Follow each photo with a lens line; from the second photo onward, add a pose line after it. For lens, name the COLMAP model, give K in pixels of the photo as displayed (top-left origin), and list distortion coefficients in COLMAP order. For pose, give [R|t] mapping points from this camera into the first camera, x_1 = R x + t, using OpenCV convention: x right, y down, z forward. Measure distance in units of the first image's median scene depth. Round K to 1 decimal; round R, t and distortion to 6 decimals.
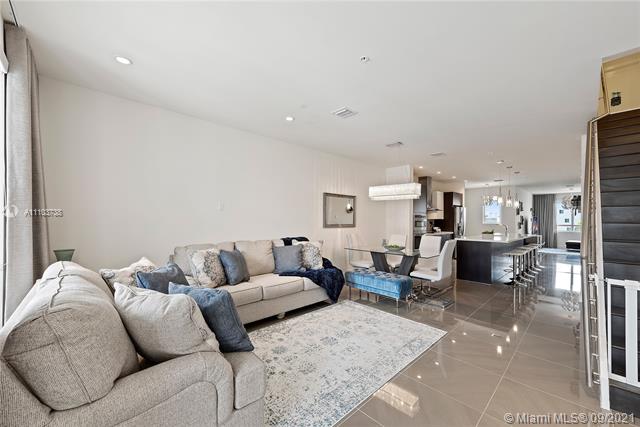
lens RADIAL K [[256.5, 0, 314.3], [0, 256.5, 219.8], [0, 0, 1]] dist [0.009312, -0.001154]
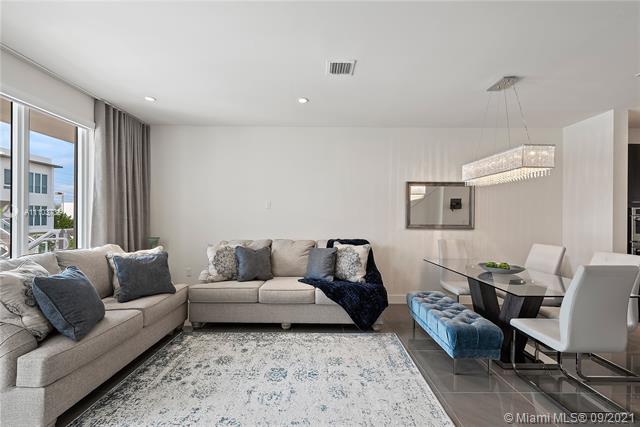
lens RADIAL K [[256.5, 0, 306.7], [0, 256.5, 217.1], [0, 0, 1]] dist [0.009312, -0.001154]
pose [[0.724868, -0.001295, -0.688887, 0.379942], [-0.003449, 0.999979, -0.005509, 0.002471], [0.688880, 0.006369, 0.724848, 0.289939]]
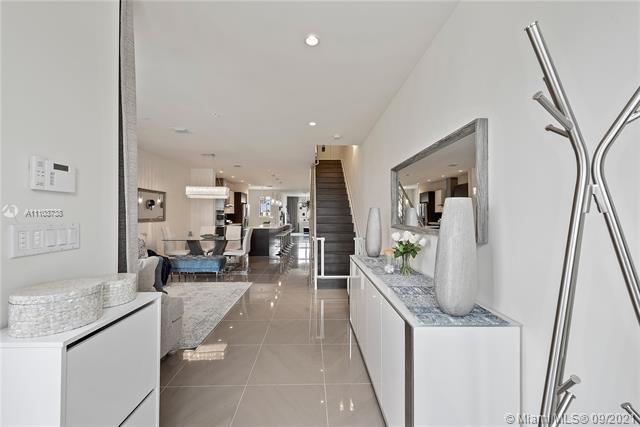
lens RADIAL K [[256.5, 0, 320.6], [0, 256.5, 213.2], [0, 0, 1]] dist [0.009312, -0.001154]
pose [[0.666705, 0.000982, 0.745321, -0.261517], [0.000654, 0.999998, -0.001903, -0.001941], [-0.745321, 0.001756, 0.666703, -0.258858]]
